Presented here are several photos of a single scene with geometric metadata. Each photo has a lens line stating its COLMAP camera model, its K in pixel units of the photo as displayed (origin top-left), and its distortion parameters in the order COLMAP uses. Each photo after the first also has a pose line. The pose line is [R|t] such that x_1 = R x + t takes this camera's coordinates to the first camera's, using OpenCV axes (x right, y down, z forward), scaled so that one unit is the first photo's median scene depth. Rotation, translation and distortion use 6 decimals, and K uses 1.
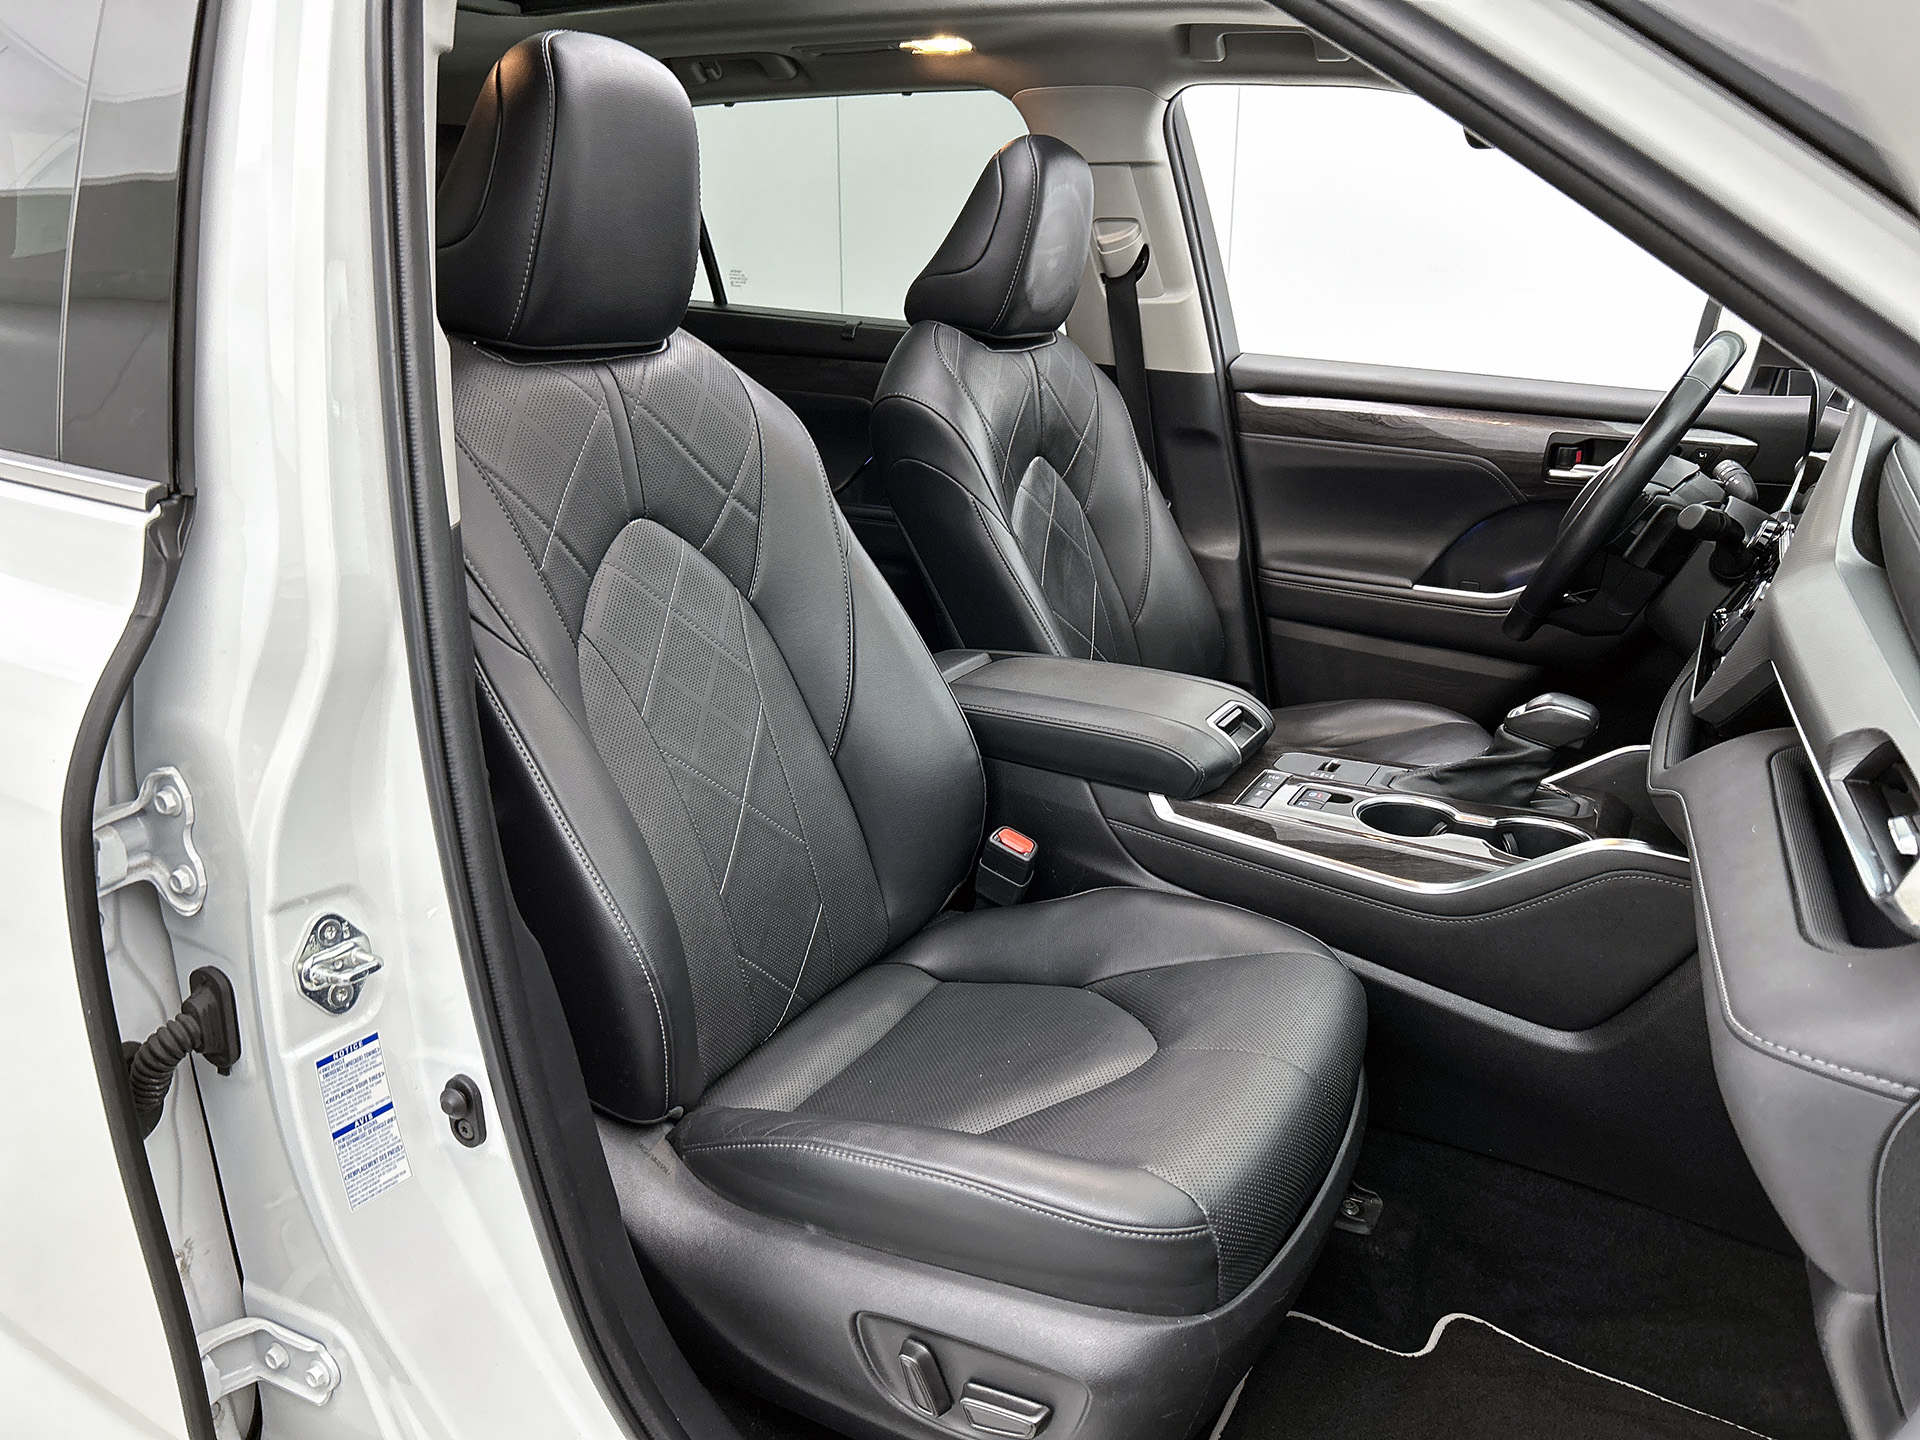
lens RADIAL K [[1471.9, 0, 960.0], [0, 1471.9, 720.0], [0, 0, 1]] dist [0.007982, -0.006029]
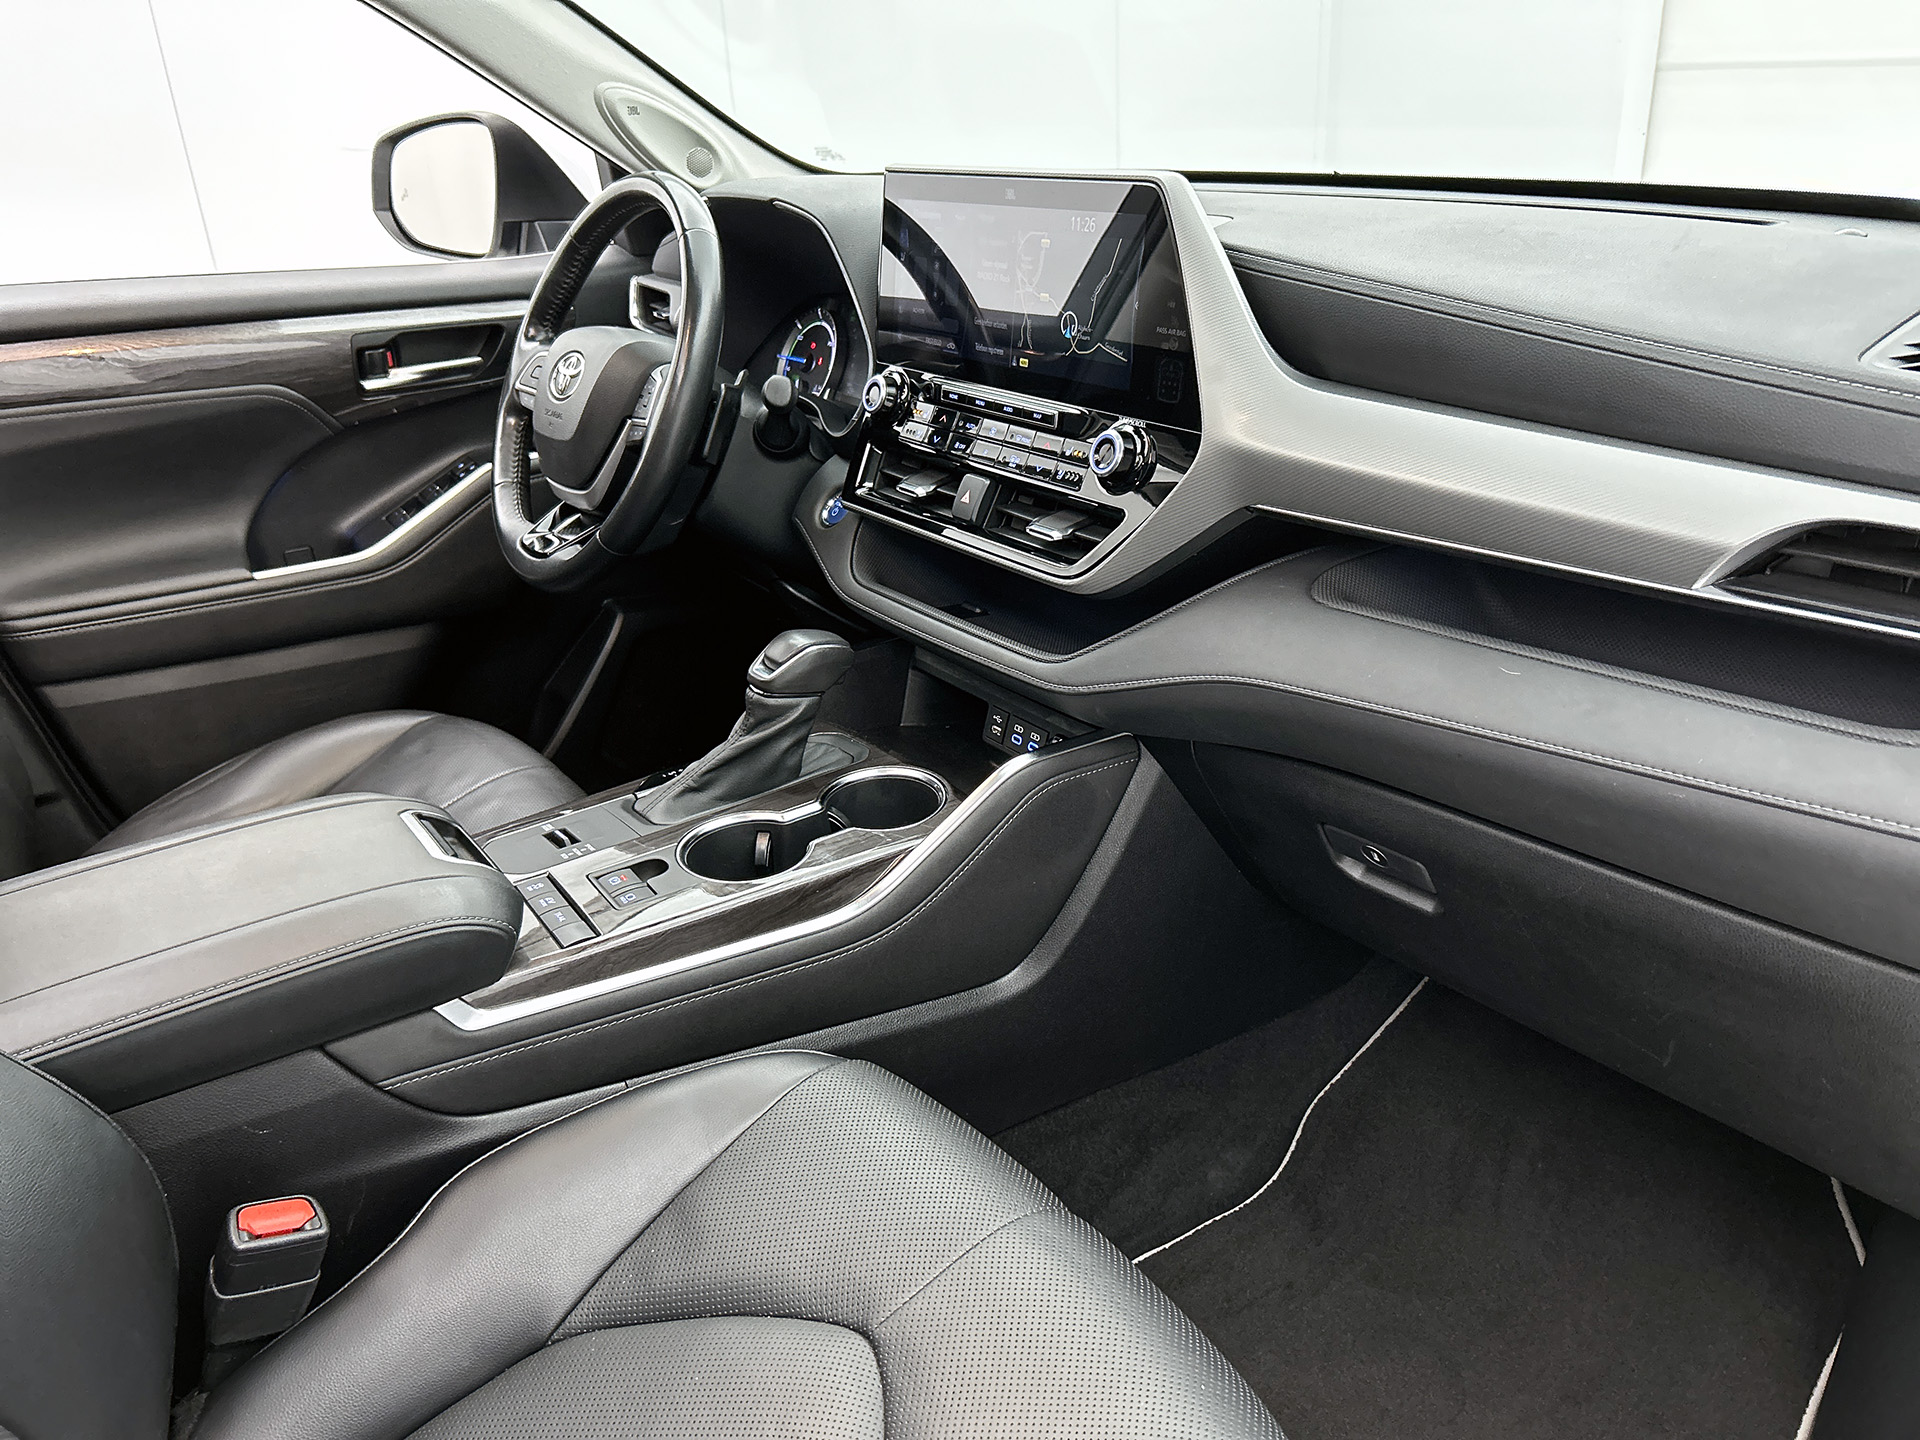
lens RADIAL K [[1471.9, 0, 960.0], [0, 1471.9, 720.0], [0, 0, 1]] dist [0.007982, -0.006029]
pose [[0.444842, -0.375413, 0.813130, -0.218085], [0.314670, 0.915538, 0.250546, -0.138325], [-0.838509, 0.144414, 0.525401, 0.474921]]
